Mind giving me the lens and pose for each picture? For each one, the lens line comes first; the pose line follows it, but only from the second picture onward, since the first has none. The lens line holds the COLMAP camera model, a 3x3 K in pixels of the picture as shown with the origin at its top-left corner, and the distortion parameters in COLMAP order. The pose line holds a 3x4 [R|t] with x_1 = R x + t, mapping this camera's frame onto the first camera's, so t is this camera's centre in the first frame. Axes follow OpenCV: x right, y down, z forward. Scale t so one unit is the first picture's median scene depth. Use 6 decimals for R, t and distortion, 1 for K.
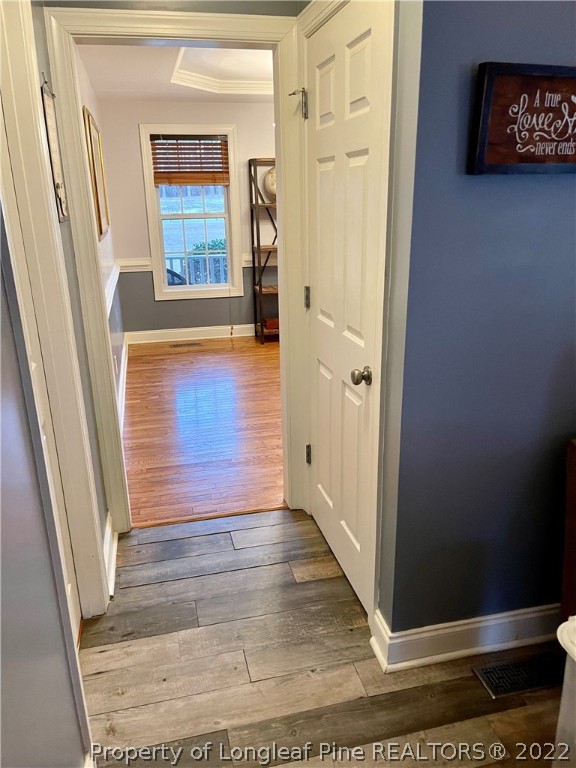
lens RADIAL K [[582.6, 0, 287.4], [0, 582.6, 382.7], [0, 0, 1]] dist [0.068063, -0.087139]
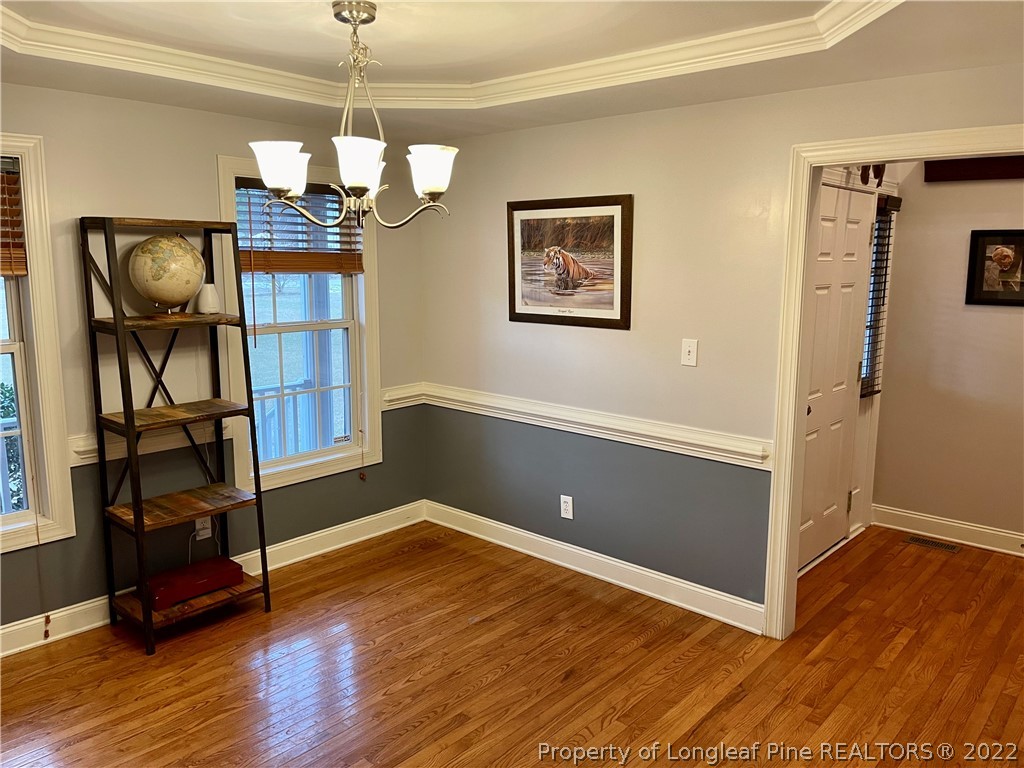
lens RADIAL K [[776.8, 0, 509.7], [0, 776.8, 383.3], [0, 0, 1]] dist [0.068063, -0.087139]
pose [[0.828014, -0.067447, 0.556636, -0.125076], [0.156000, 0.981254, -0.113157, -0.146395], [-0.538570, 0.180531, 0.823014, 0.377431]]
